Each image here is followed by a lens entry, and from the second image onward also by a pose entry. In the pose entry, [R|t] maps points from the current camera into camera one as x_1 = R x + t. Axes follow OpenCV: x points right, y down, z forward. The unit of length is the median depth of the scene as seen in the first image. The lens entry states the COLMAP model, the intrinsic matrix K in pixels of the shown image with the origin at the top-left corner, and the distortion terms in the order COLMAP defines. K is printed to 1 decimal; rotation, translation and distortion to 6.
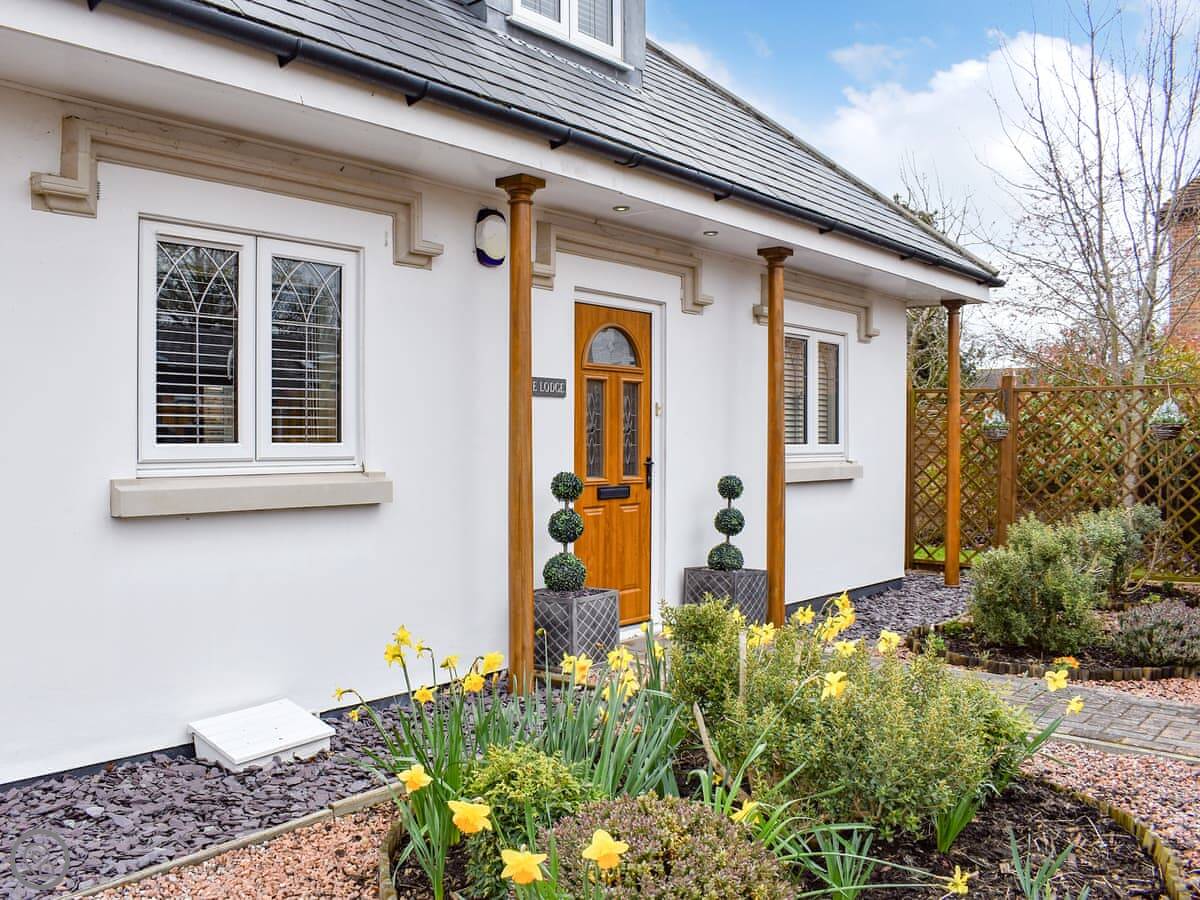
lens RADIAL K [[996.5, 0, 543.0], [0, 996.5, 467.8], [0, 0, 1]] dist [-0.080823, 0.012206]
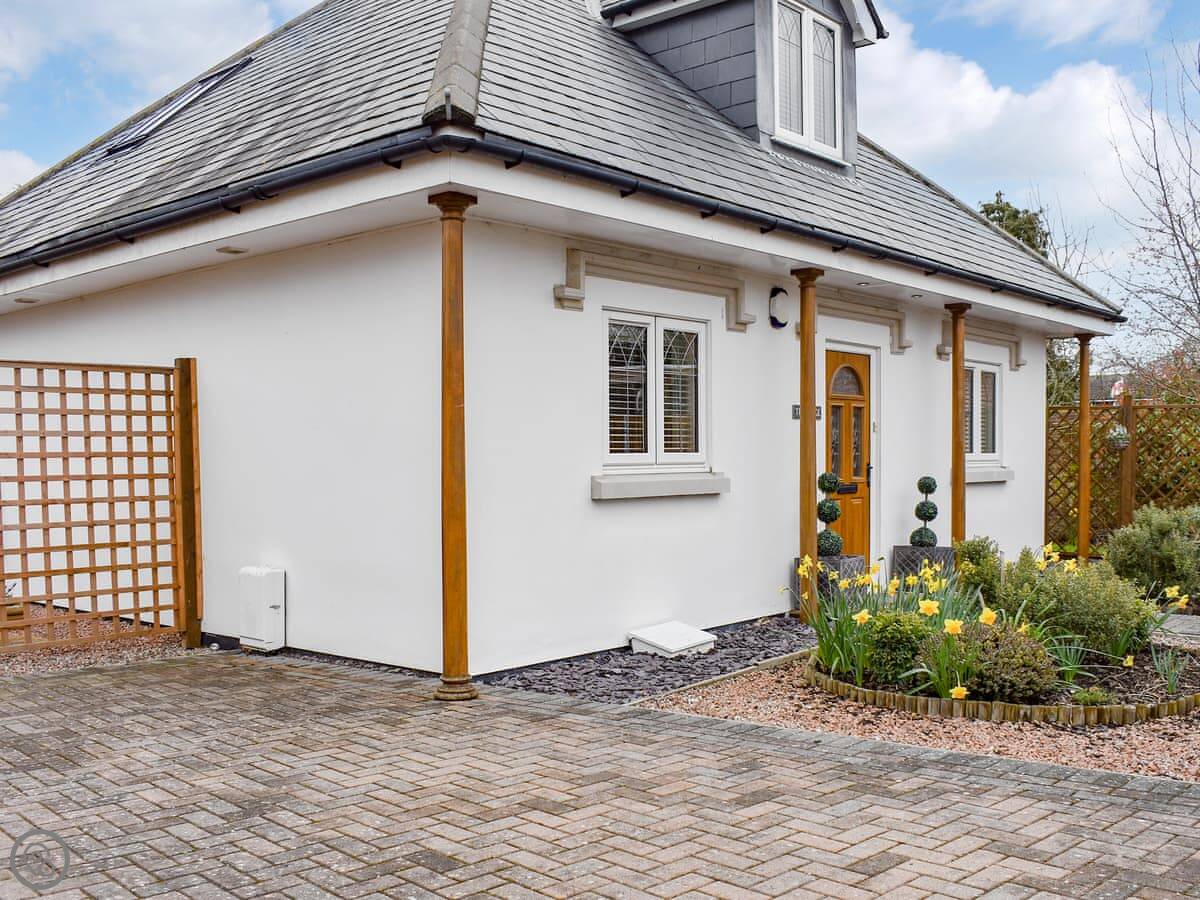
lens RADIAL K [[1136.2, 0, 600.4], [0, 1136.2, 518.7], [0, 0, 1]] dist [-0.068714, -0.013486]
pose [[0.999843, -0.008589, 0.015478, -0.291636], [0.008151, 0.999571, 0.028137, 0.019327], [-0.015713, -0.028006, 0.999484, -0.542617]]
